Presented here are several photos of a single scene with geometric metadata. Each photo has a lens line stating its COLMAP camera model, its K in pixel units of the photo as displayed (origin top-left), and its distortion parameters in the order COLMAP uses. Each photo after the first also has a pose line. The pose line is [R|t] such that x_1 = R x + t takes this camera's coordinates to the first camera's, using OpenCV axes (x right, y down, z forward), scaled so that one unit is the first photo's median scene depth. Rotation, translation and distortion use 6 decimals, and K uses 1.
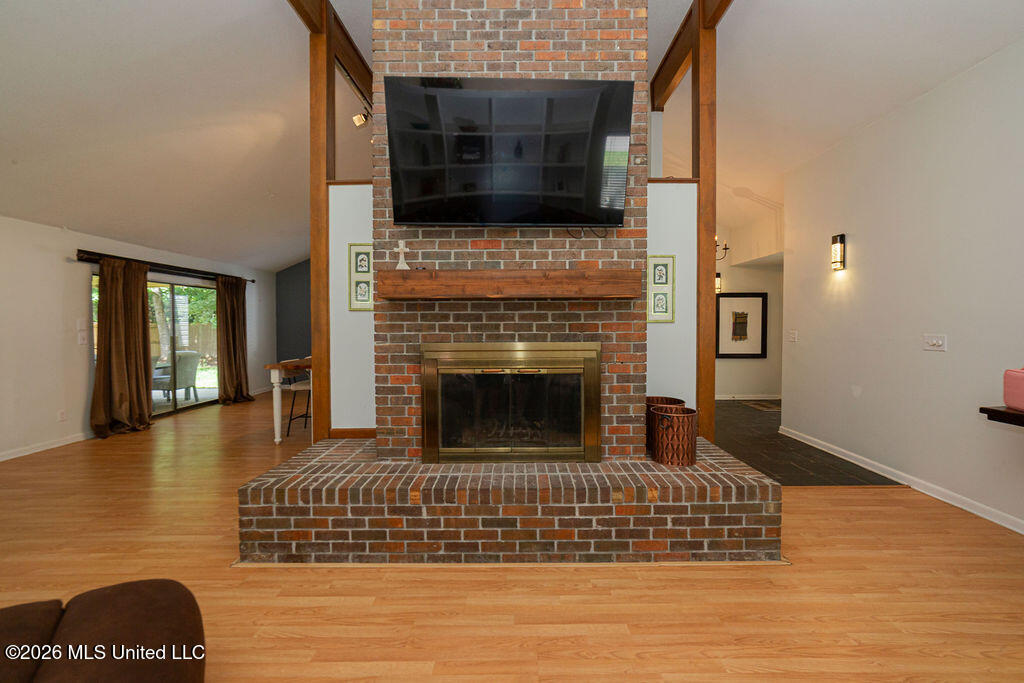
lens RADIAL K [[402.6, 0, 513.6], [0, 402.6, 332.4], [0, 0, 1]] dist [-0.012191, 0.000145]
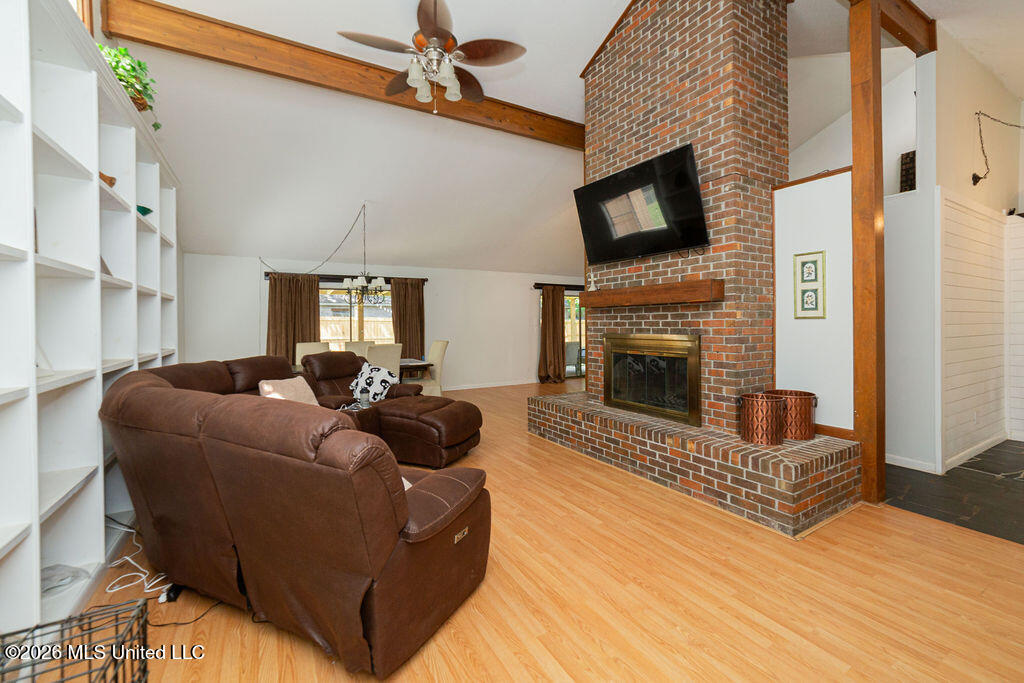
lens RADIAL K [[424.8, 0, 514.2], [0, 424.8, 325.7], [0, 0, 1]] dist [-0.002015, -0.000069]
pose [[0.512208, 0.004281, -0.858851, 1.086440], [-0.010016, 0.999949, -0.000989, 0.000963], [0.858803, 0.009109, 0.512225, -0.221324]]
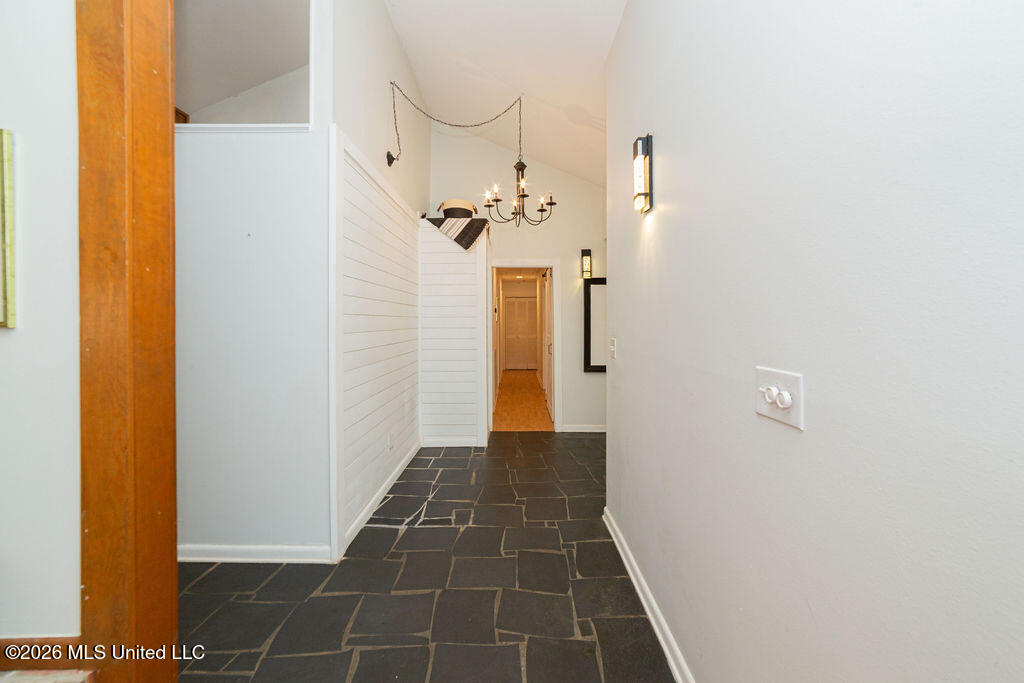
lens RADIAL K [[399.9, 0, 508.8], [0, 399.9, 322.0], [0, 0, 1]] dist [-0.024143, 0.000026]
pose [[0.999998, -0.001887, 0.000796, 0.983359], [0.001898, 0.999904, -0.013699, -0.031418], [-0.000770, 0.013700, 0.999906, 0.799236]]
